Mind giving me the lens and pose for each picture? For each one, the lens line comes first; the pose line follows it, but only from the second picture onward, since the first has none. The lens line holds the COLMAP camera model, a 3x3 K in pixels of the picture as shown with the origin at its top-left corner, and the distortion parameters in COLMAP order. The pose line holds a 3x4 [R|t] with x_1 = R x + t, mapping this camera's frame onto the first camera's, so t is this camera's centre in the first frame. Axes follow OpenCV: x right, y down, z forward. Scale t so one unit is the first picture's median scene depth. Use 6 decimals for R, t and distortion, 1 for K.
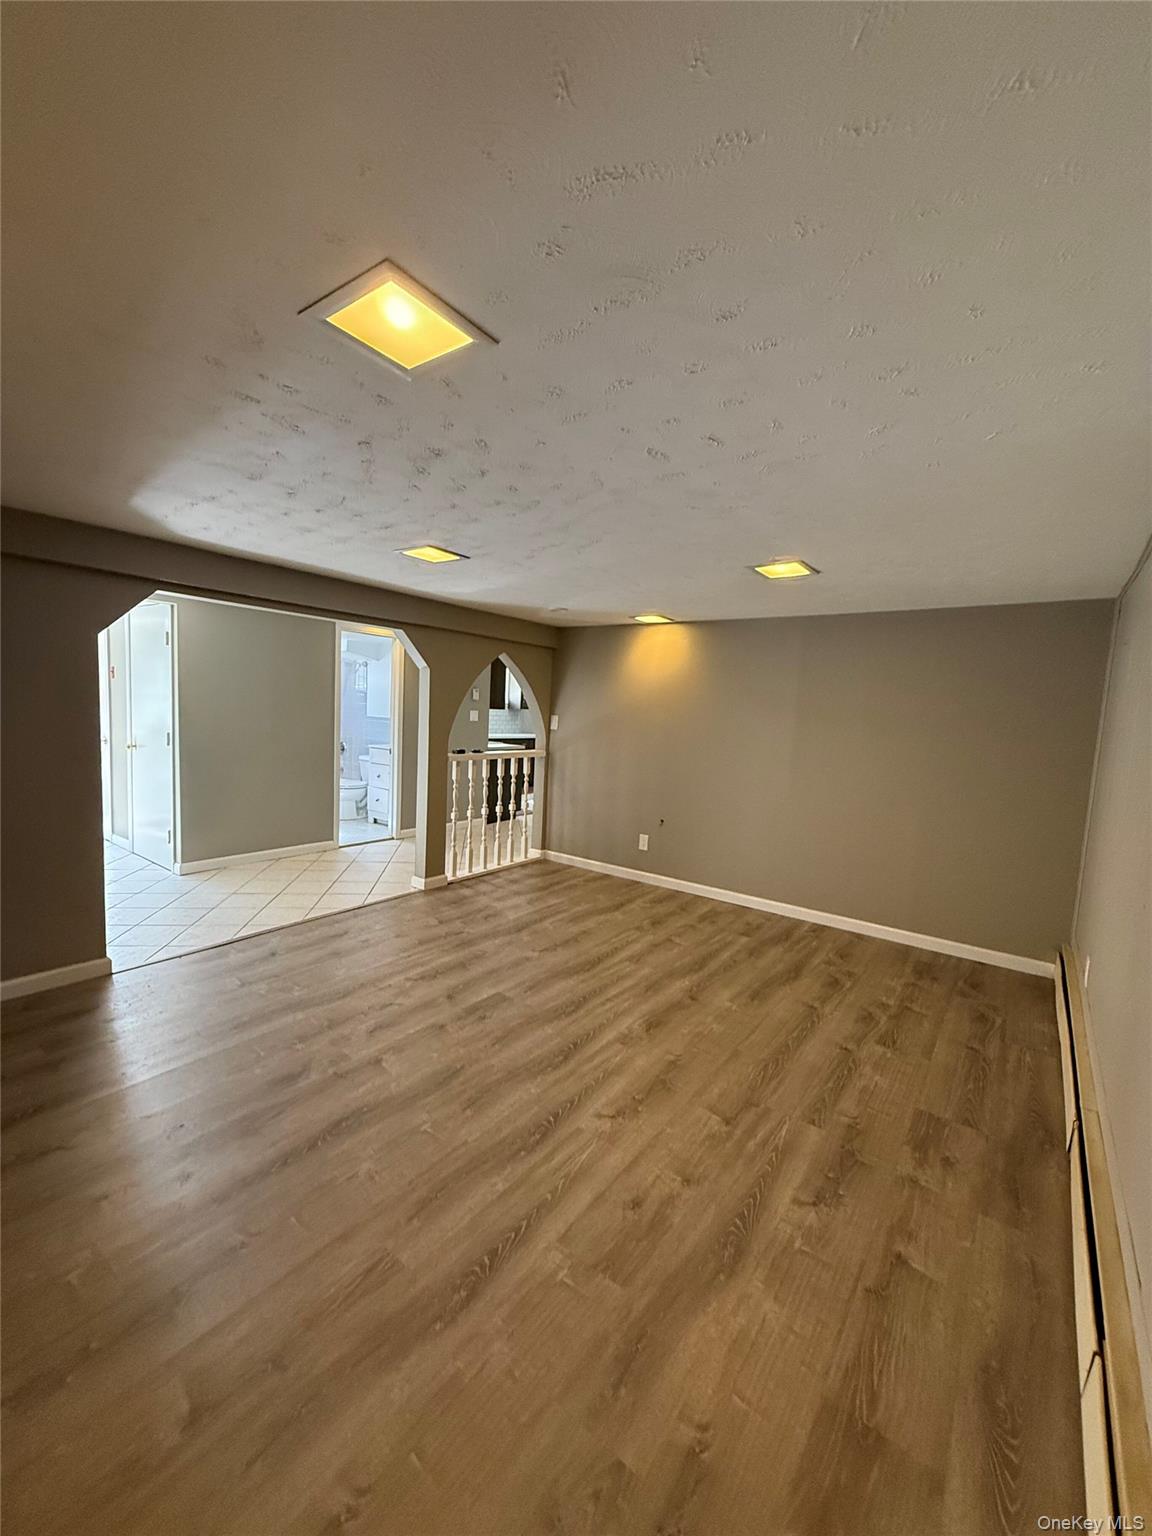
lens RADIAL K [[610.7, 0, 578.4], [0, 610.7, 764.0], [0, 0, 1]] dist [-0.000321, 0.000168]
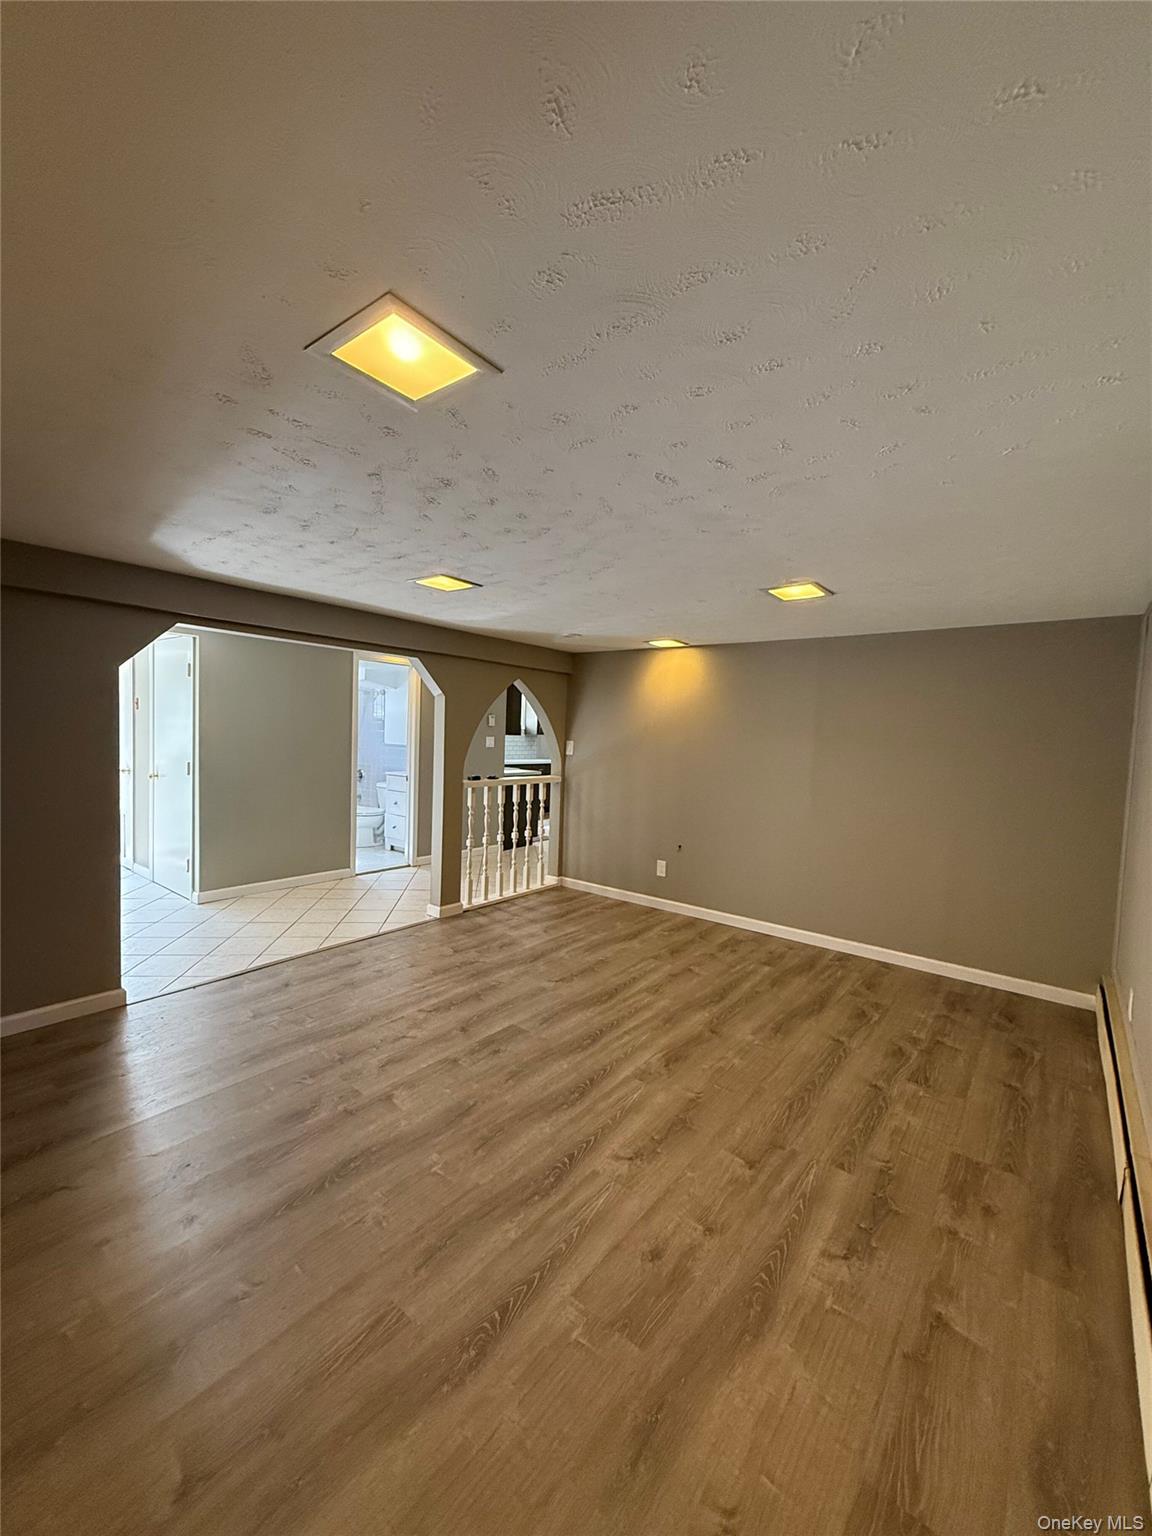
lens RADIAL K [[610.7, 0, 578.5], [0, 610.7, 763.9], [0, 0, 1]] dist [-0.000321, 0.000168]
pose [[0.999531, -0.010362, -0.028813, 0.006470], [0.009175, 0.999115, -0.041041, -0.001821], [0.029213, 0.040758, 0.998742, 0.011789]]
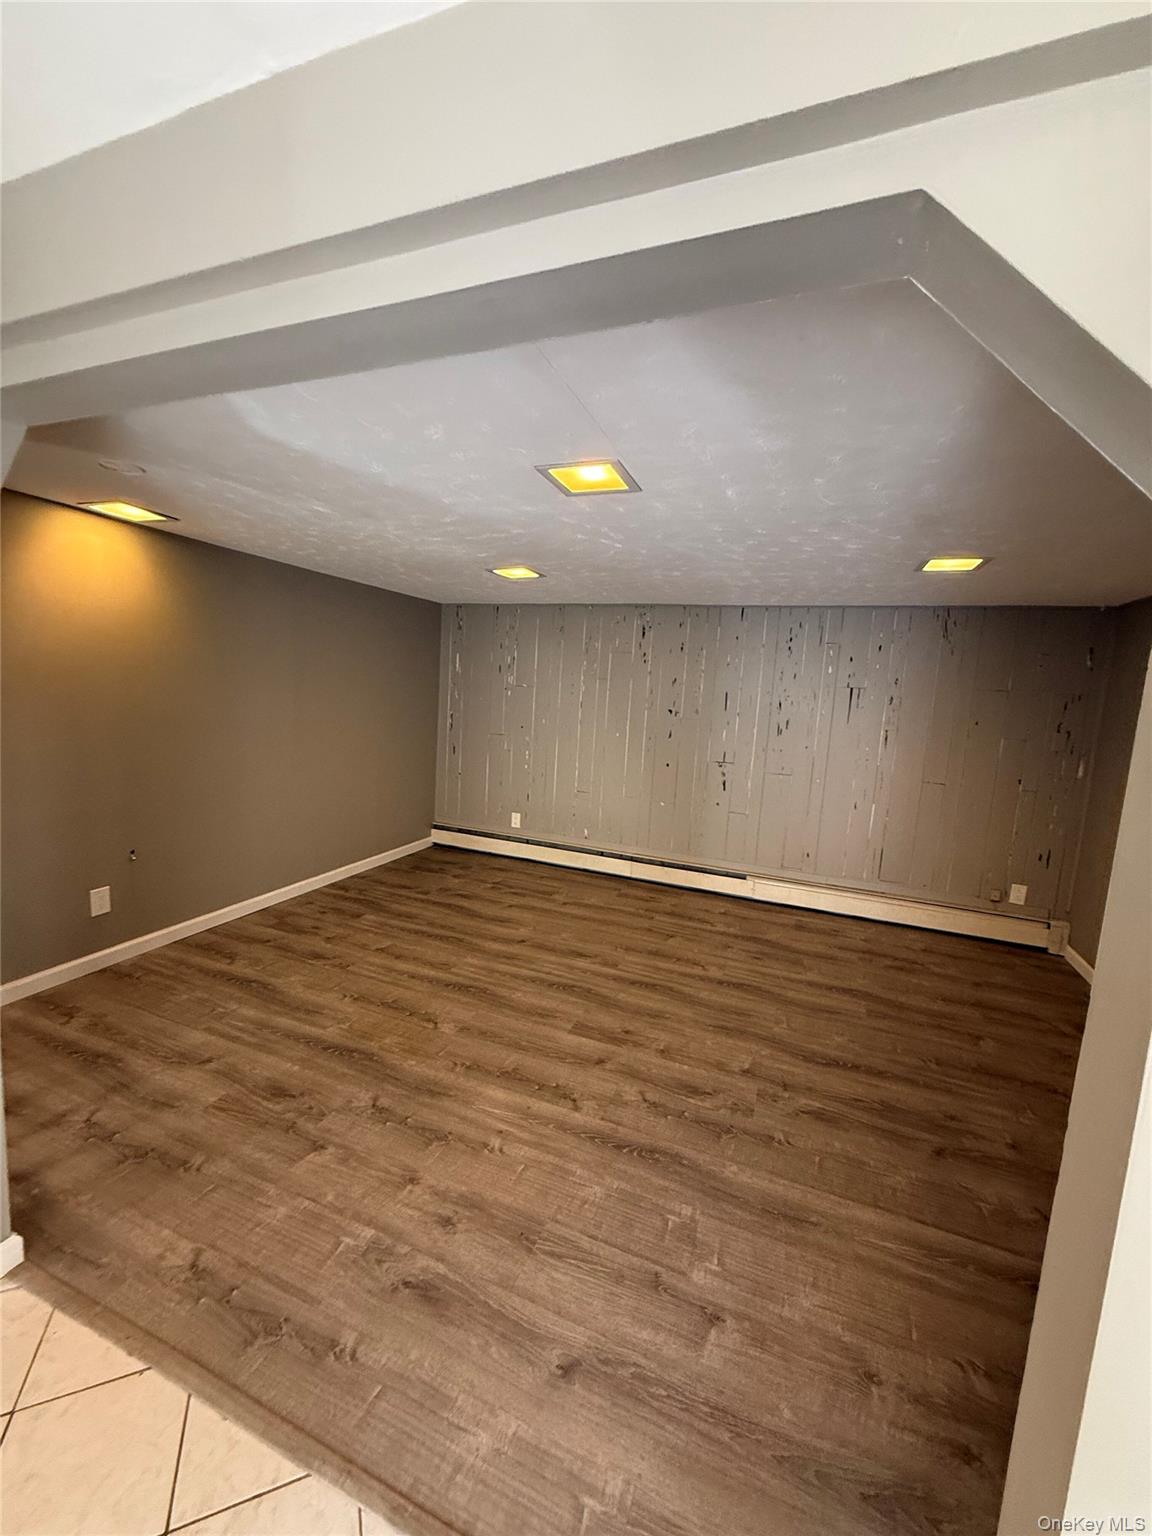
lens RADIAL K [[610.7, 0, 576.3], [0, 610.7, 764.6], [0, 0, 1]] dist [-0.000321, 0.000168]
pose [[-0.253196, -0.179751, 0.950569, -0.946360], [0.019106, 0.981466, 0.190682, -0.177018], [-0.967226, 0.066442, -0.245069, 1.247708]]
